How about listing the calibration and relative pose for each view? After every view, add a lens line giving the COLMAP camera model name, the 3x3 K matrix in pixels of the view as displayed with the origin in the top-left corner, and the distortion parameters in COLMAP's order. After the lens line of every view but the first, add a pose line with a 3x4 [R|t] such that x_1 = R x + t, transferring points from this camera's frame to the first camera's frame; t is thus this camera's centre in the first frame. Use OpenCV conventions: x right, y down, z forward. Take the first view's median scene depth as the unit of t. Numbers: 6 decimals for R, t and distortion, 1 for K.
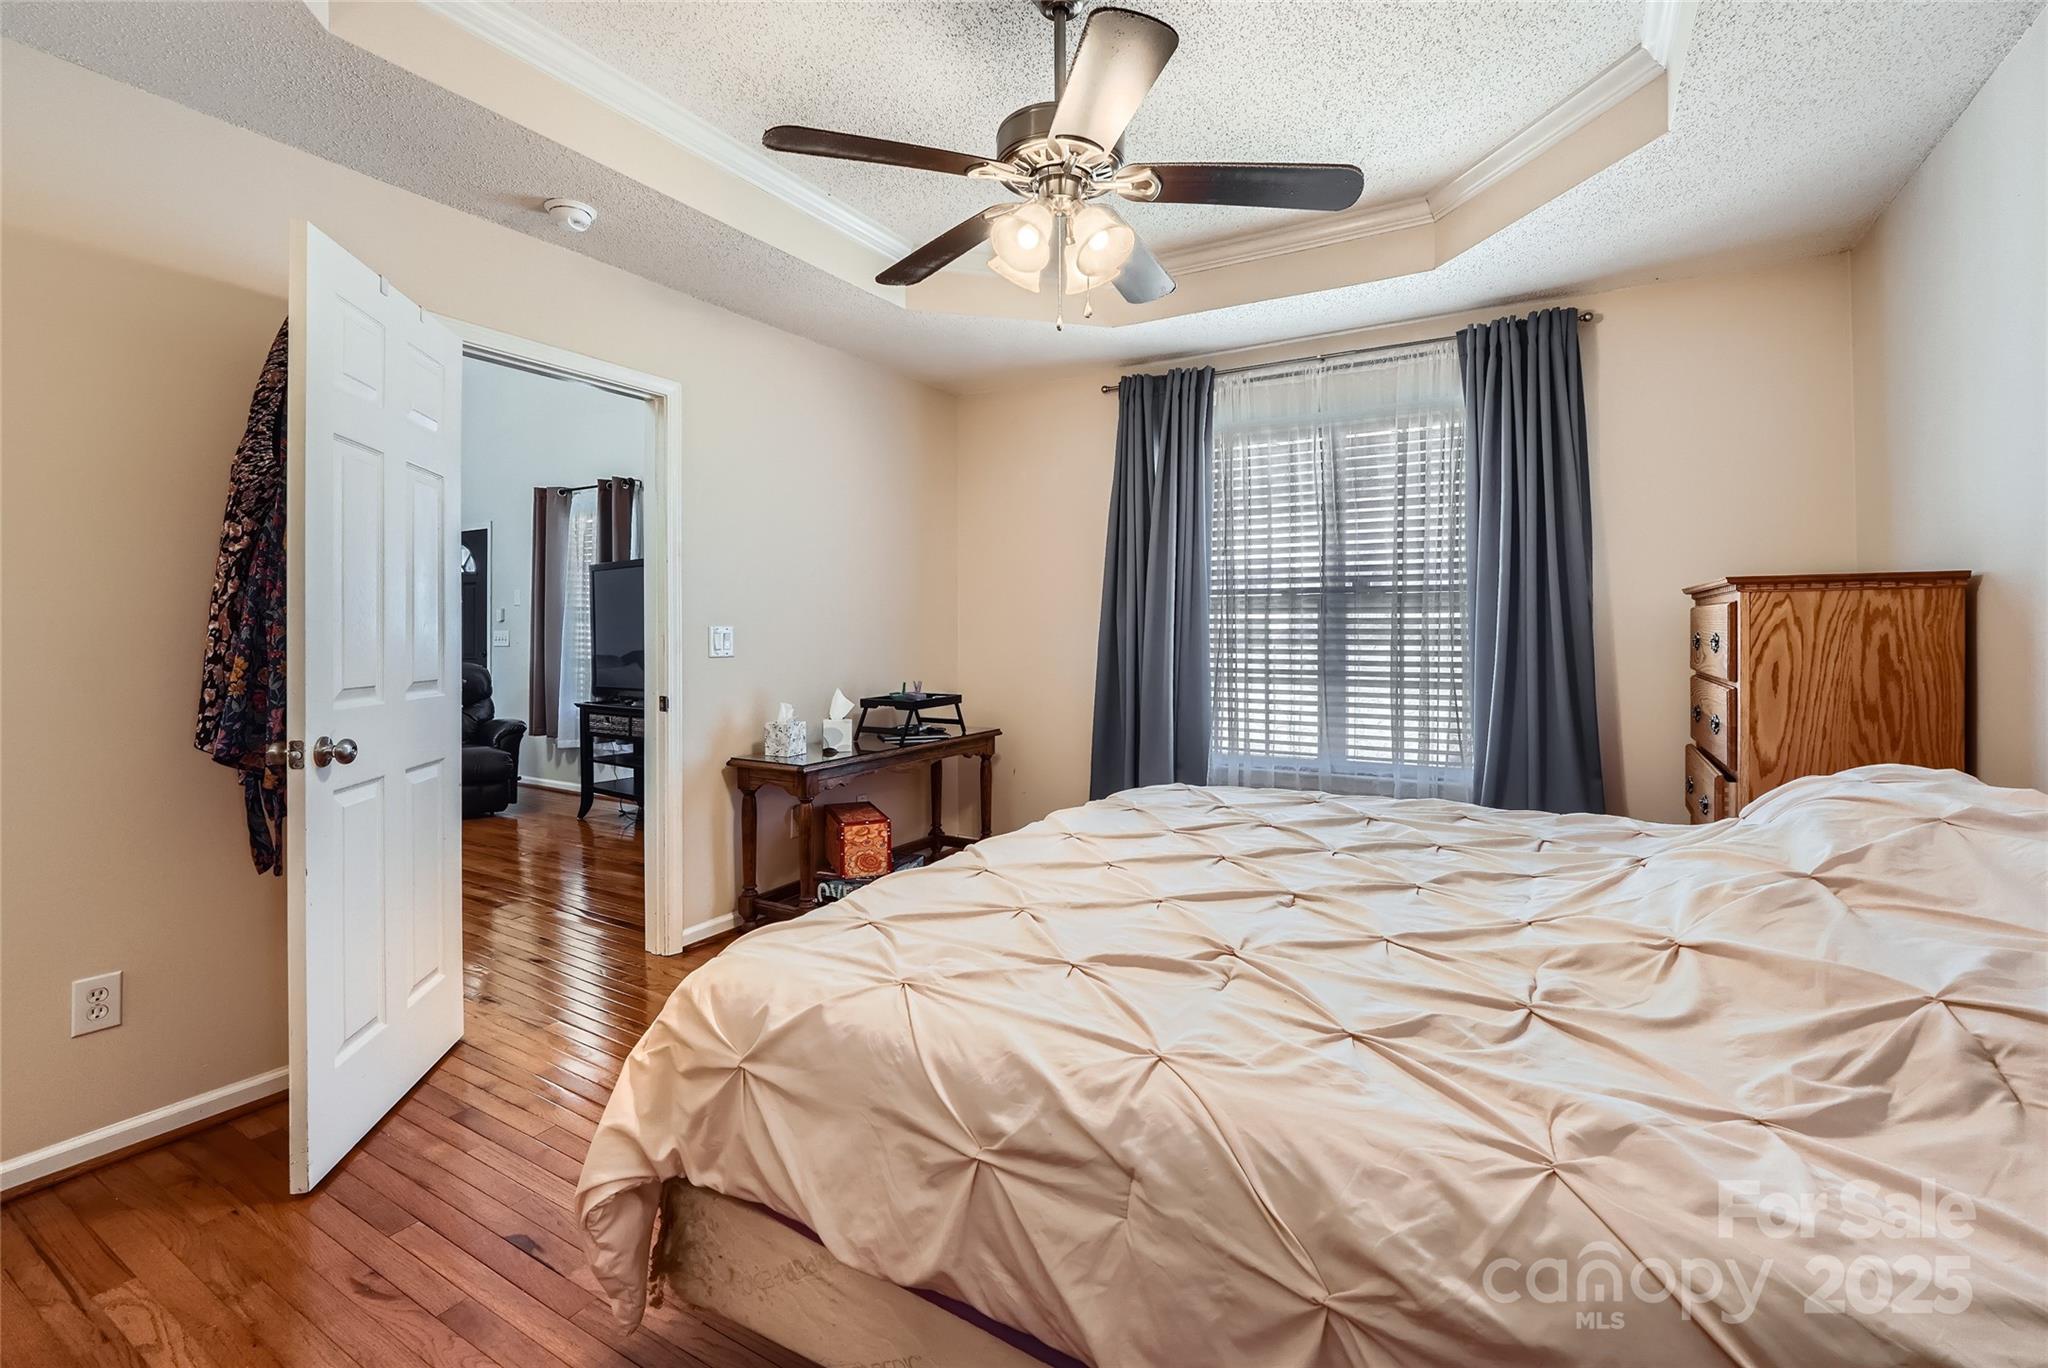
lens RADIAL K [[875.8, 0, 1033.9], [0, 875.8, 635.5], [0, 0, 1]] dist [-0.011068, 0.000003]
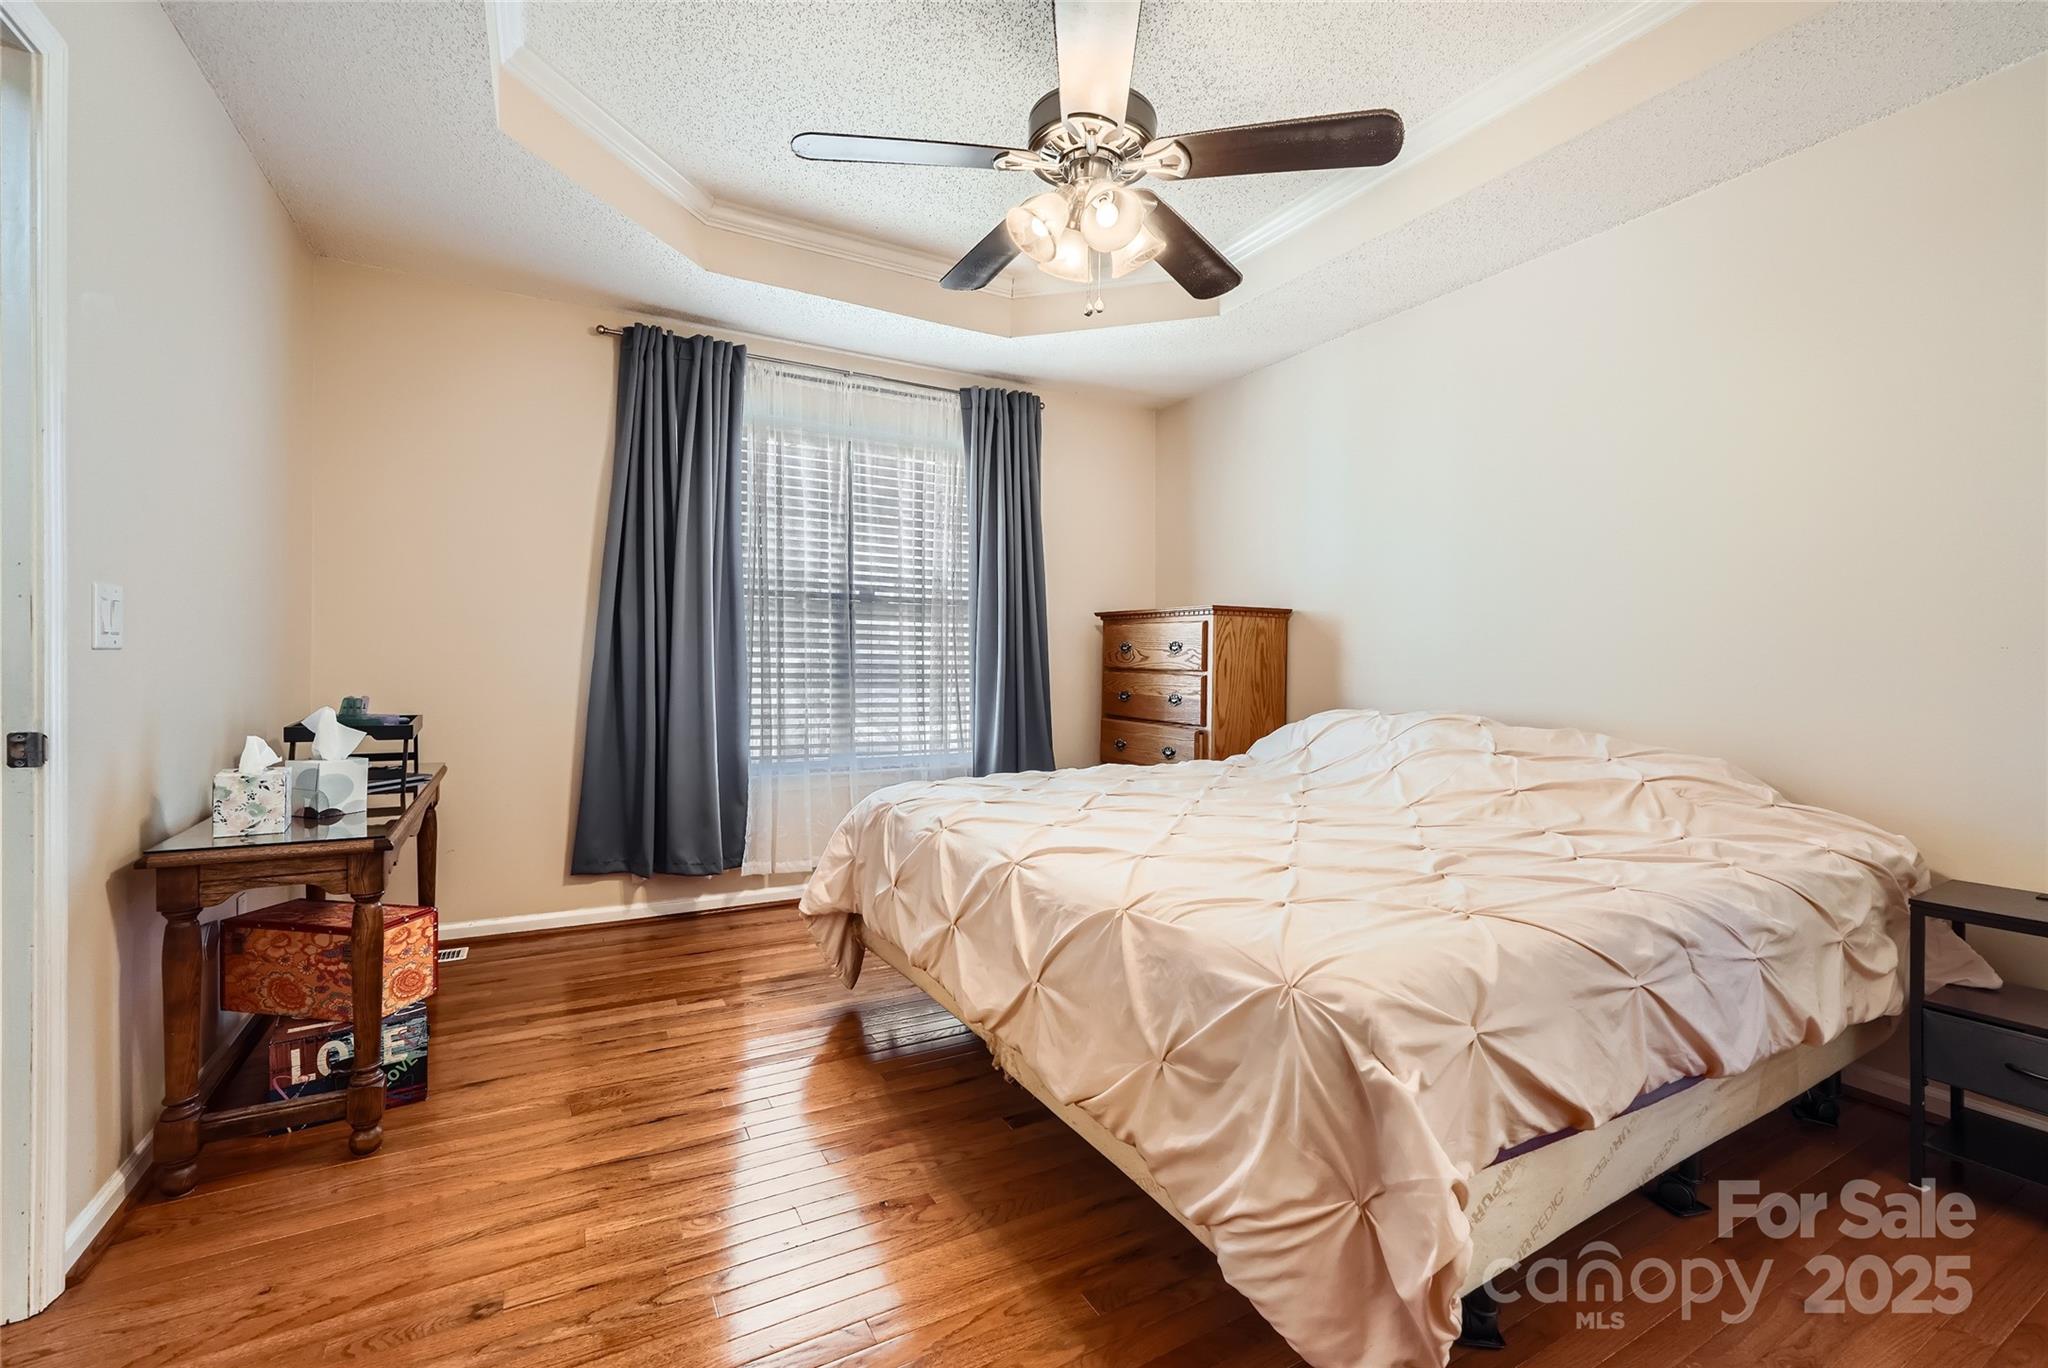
lens RADIAL K [[886.1, 0, 1024.0], [0, 886.1, 684.0], [0, 0, 1]] dist [0.000903, 0.000239]
pose [[0.513128, -0.019332, 0.858094, -0.496346], [-0.008535, 0.999582, 0.027624, 0.022095], [-0.858270, -0.021499, 0.512748, 0.281200]]
